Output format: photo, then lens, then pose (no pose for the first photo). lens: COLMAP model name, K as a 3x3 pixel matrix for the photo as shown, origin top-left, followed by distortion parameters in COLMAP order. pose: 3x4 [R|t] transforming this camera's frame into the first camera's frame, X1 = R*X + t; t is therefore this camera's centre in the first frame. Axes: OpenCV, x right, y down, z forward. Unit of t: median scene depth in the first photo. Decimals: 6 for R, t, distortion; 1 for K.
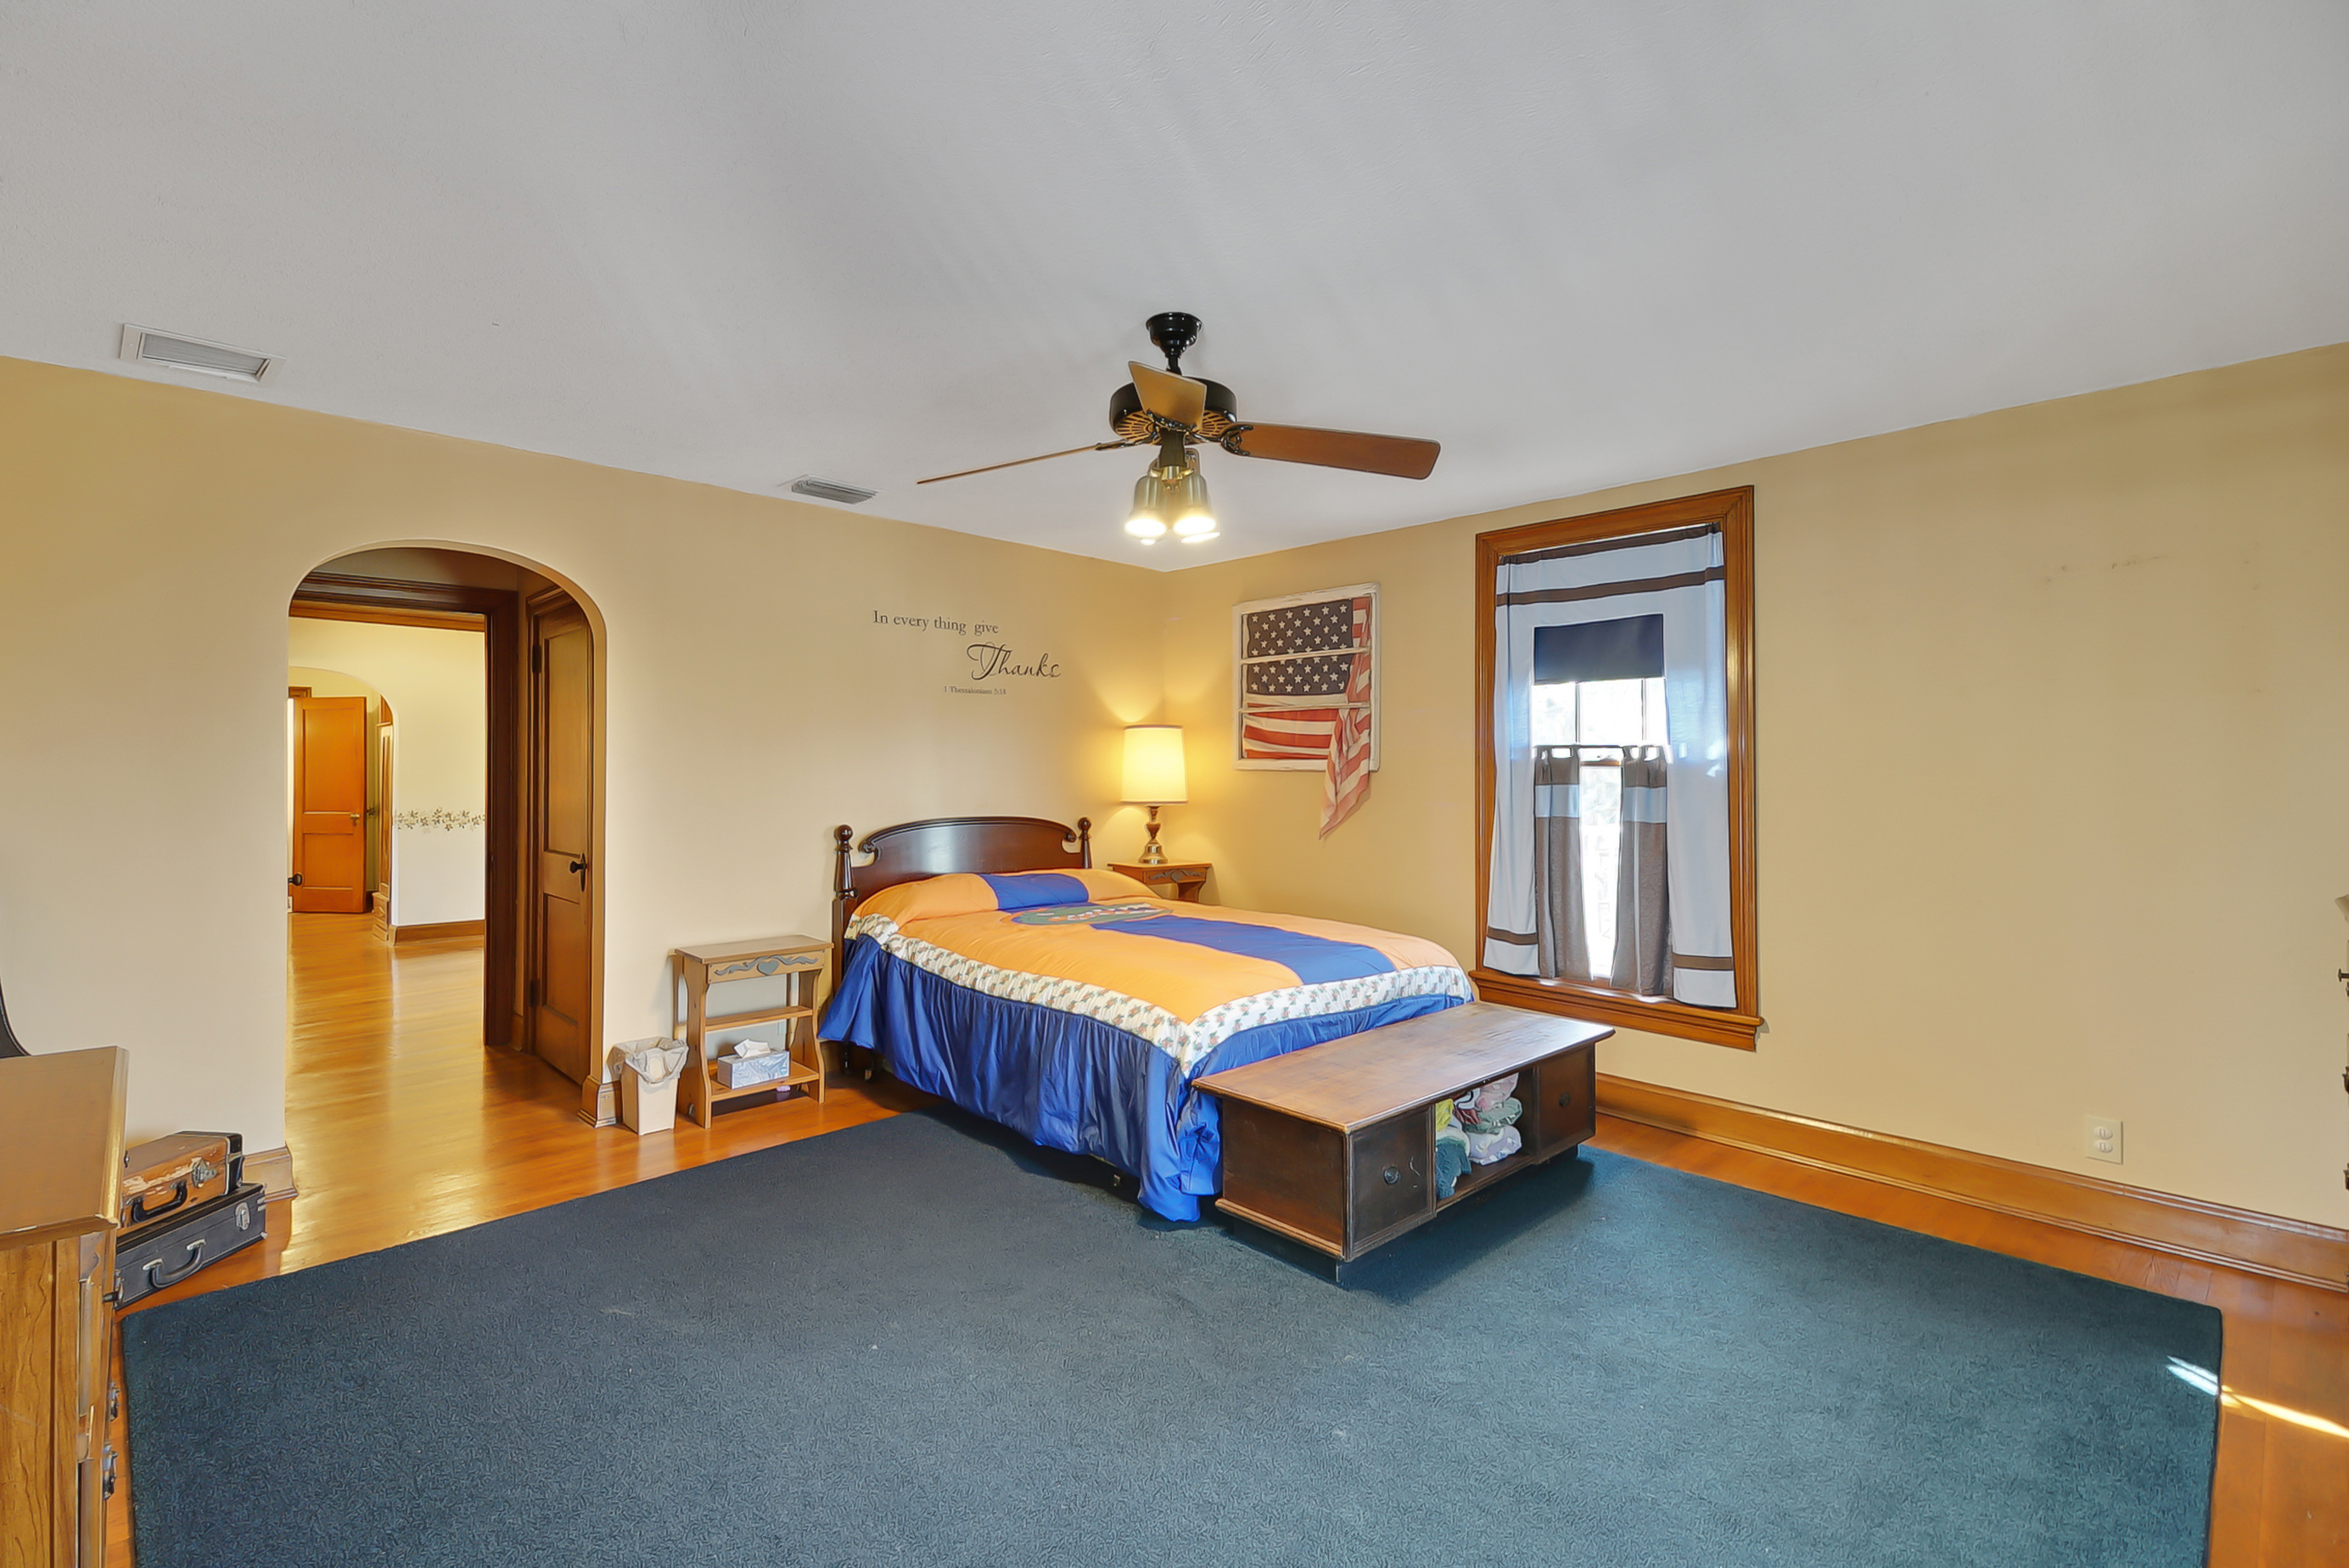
lens RADIAL K [[1078.7, 0, 1154.8], [0, 1078.7, 777.8], [0, 0, 1]] dist [0.031267, 0.000720]
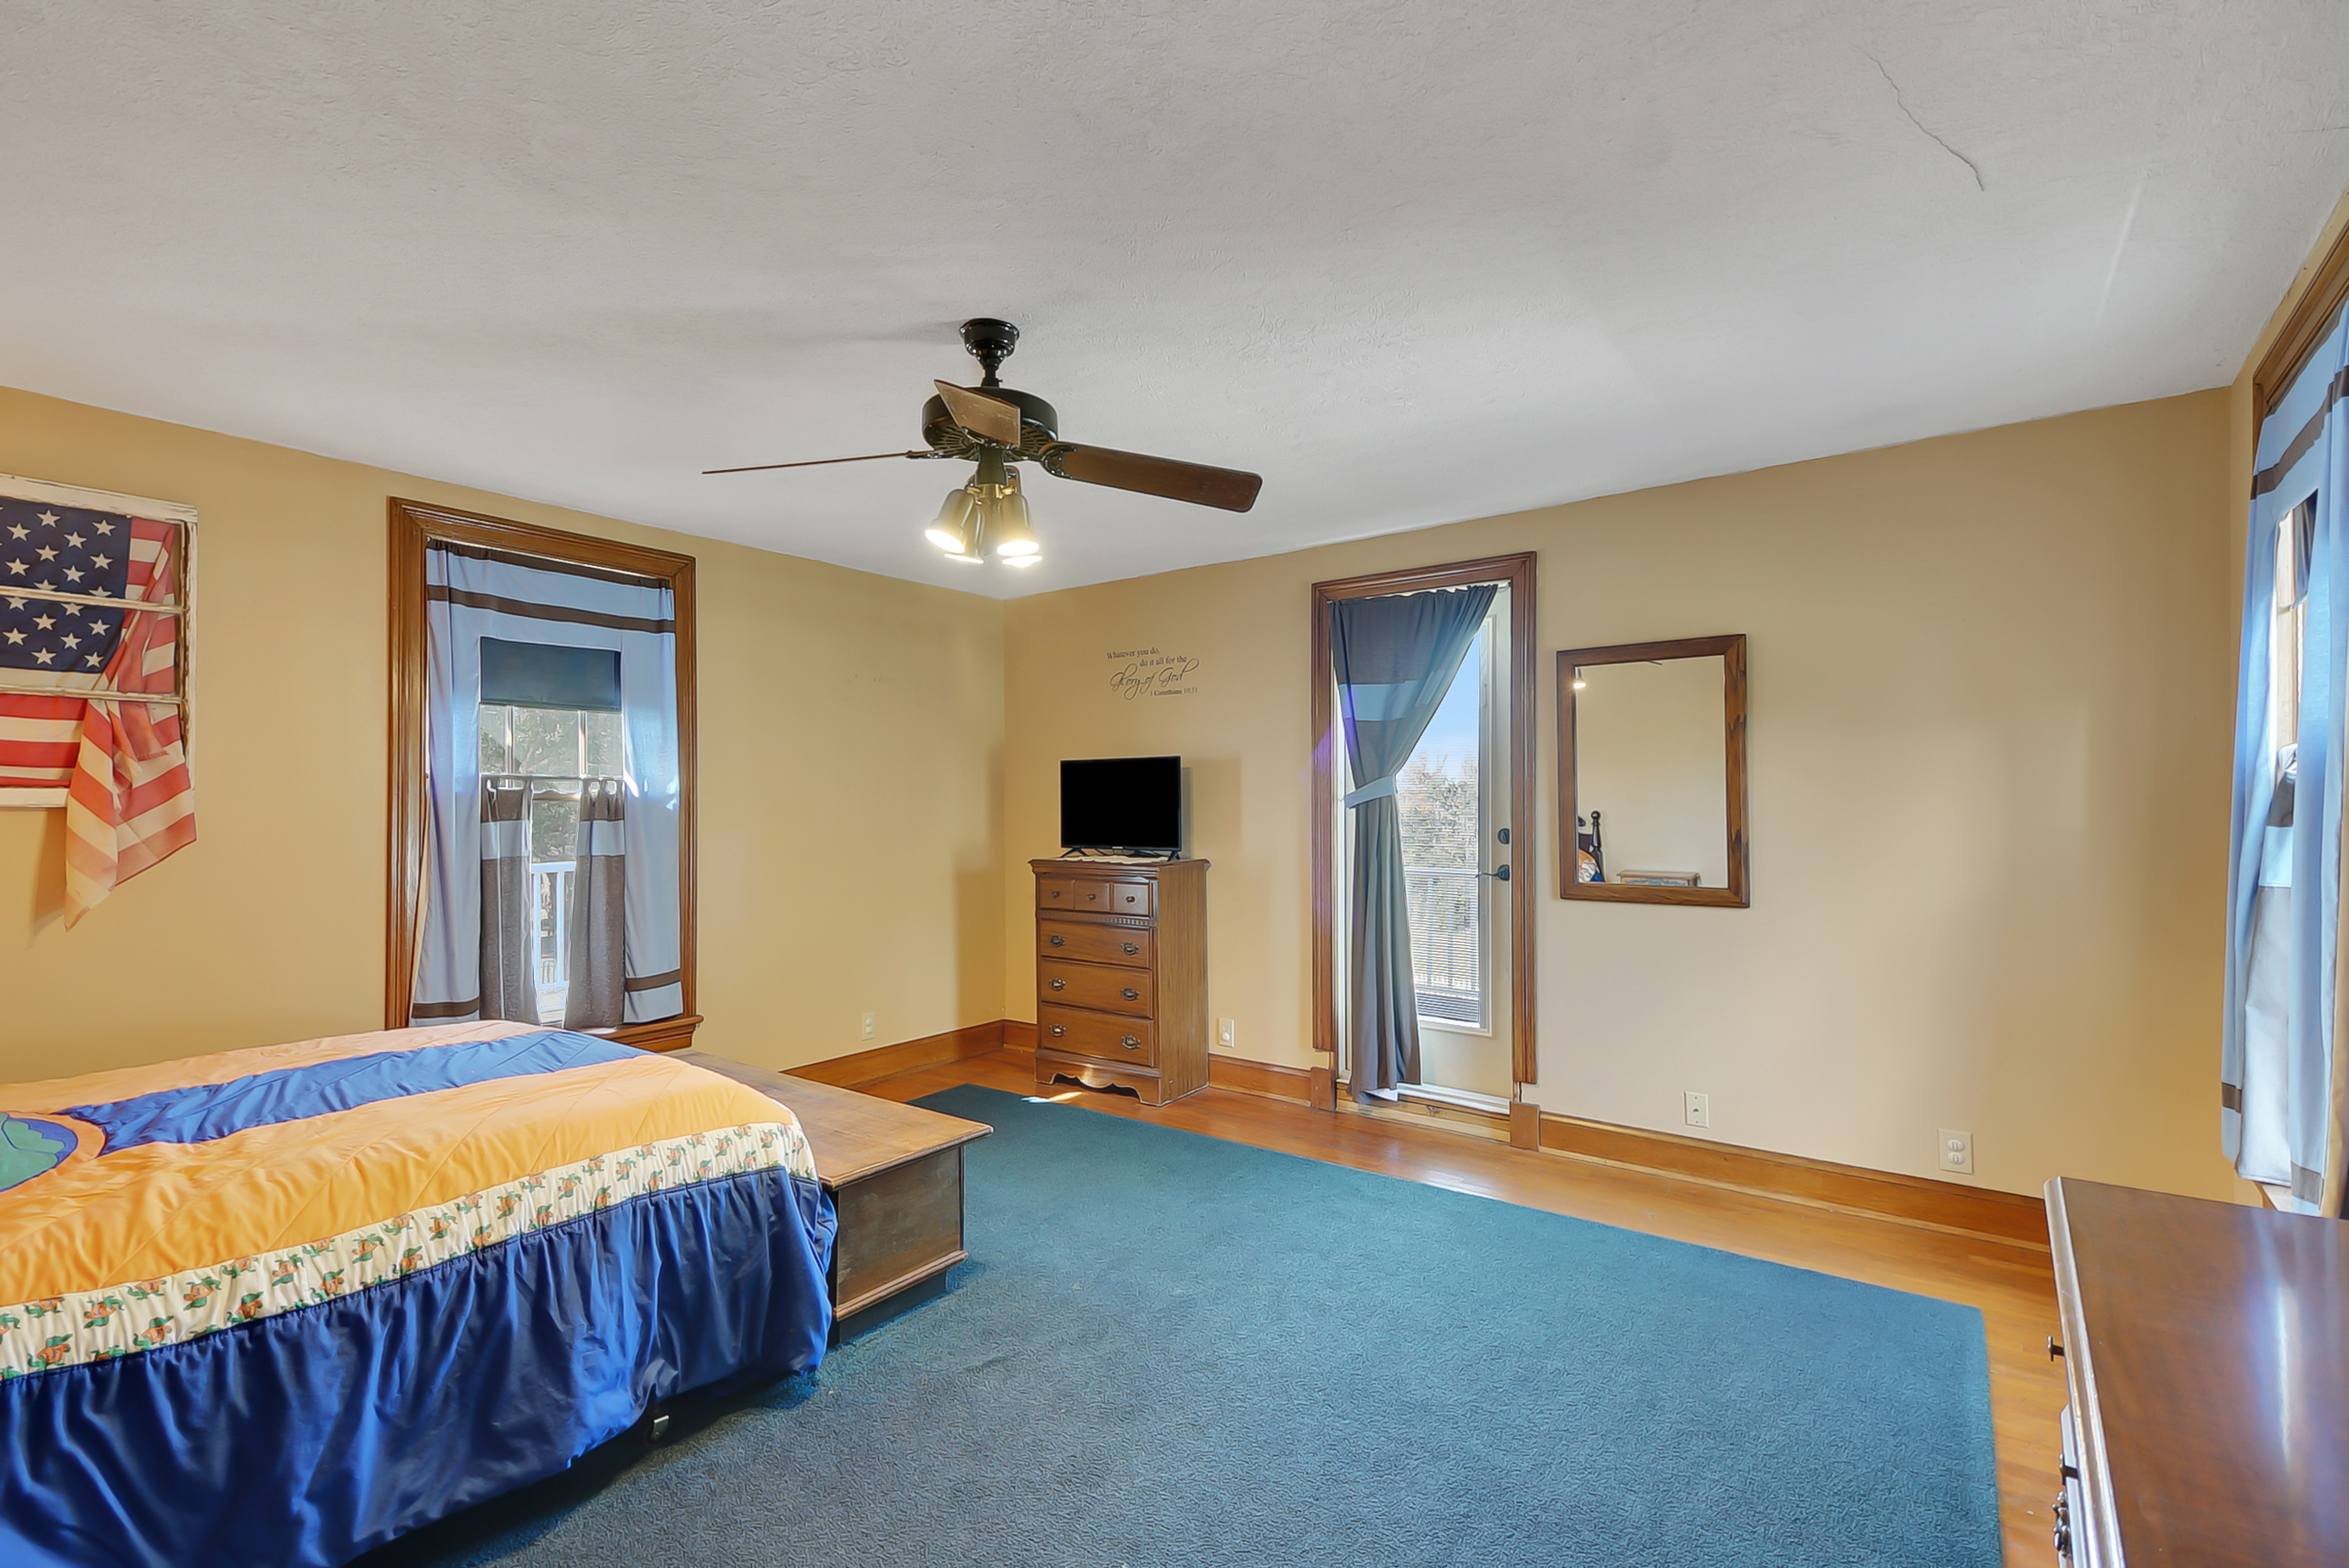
lens RADIAL K [[1078.7, 0, 1165.7], [0, 1078.7, 782.0], [0, 0, 1]] dist [0.031267, 0.000720]
pose [[-0.185294, 0.009877, 0.982634, -0.612684], [0.001804, 0.999951, -0.009711, -0.015988], [-0.982682, -0.000027, -0.185303, 0.654091]]
